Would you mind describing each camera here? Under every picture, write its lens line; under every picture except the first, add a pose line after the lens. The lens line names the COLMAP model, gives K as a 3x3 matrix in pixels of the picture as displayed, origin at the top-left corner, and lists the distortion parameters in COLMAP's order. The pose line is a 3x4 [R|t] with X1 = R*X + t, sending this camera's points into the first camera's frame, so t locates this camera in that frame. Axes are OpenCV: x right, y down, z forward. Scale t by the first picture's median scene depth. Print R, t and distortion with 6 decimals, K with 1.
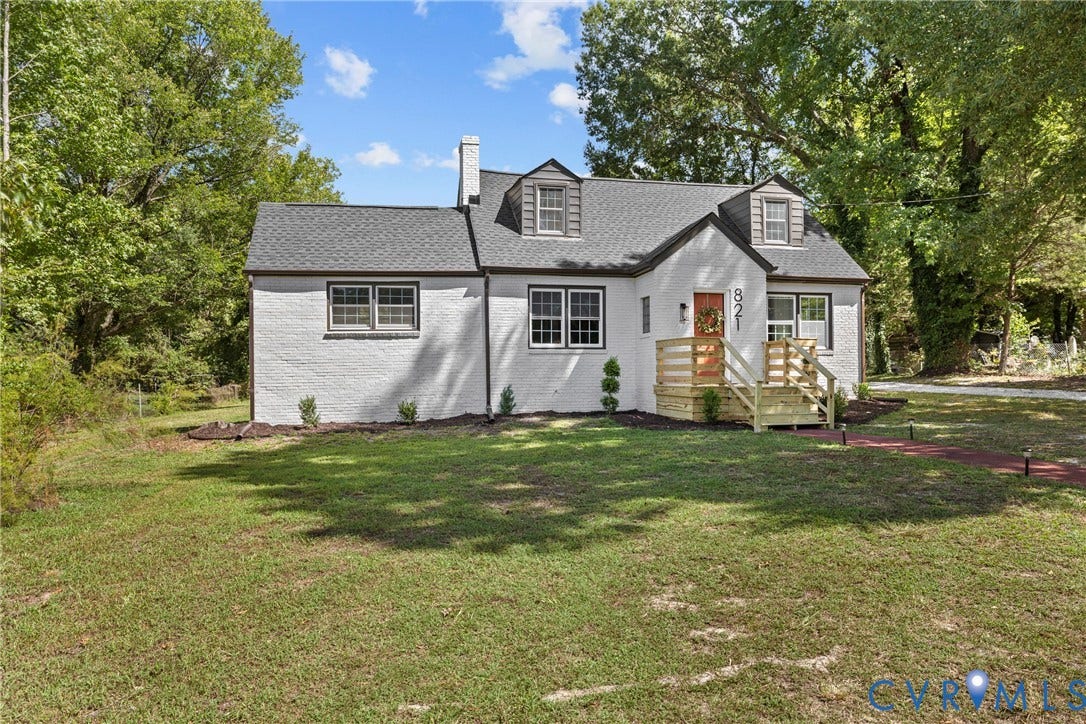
lens RADIAL K [[840.3, 0, 563.7], [0, 840.3, 356.7], [0, 0, 1]] dist [0.000373, -0.000488]
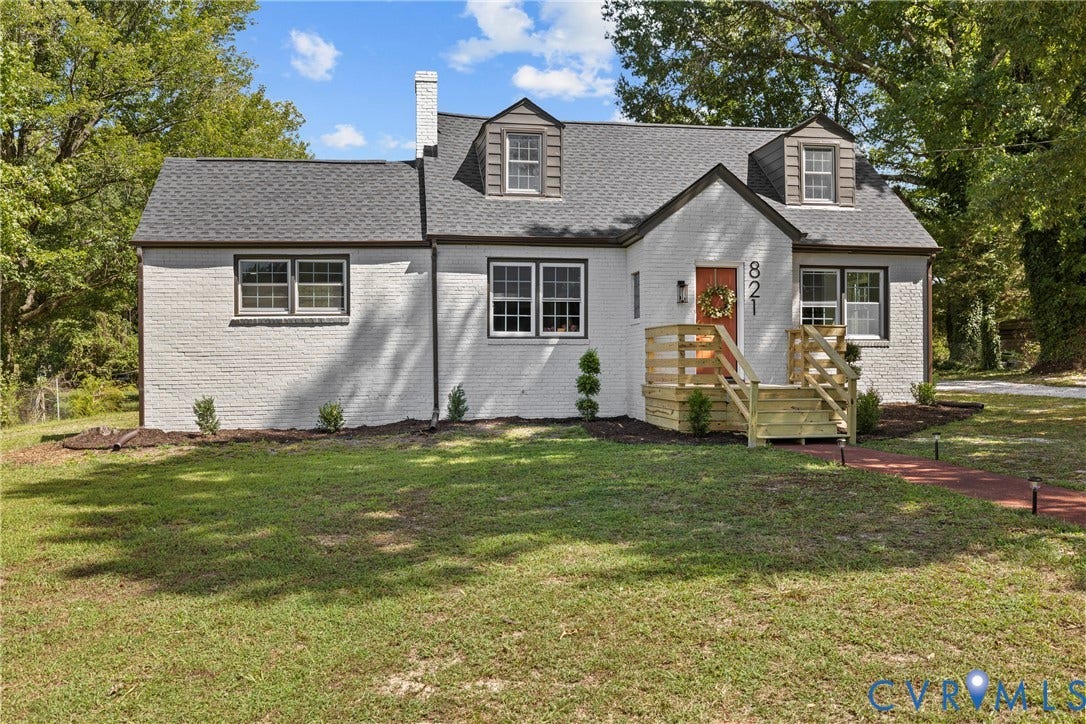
lens RADIAL K [[1044.3, 0, 566.1], [0, 1044.3, 355.0], [0, 0, 1]] dist [-0.002953, 0.000000]
pose [[0.997288, 0.002734, -0.073543, 0.103138], [-0.001999, 0.999947, 0.010061, -0.003462], [0.073566, -0.009887, 0.997241, 0.019233]]
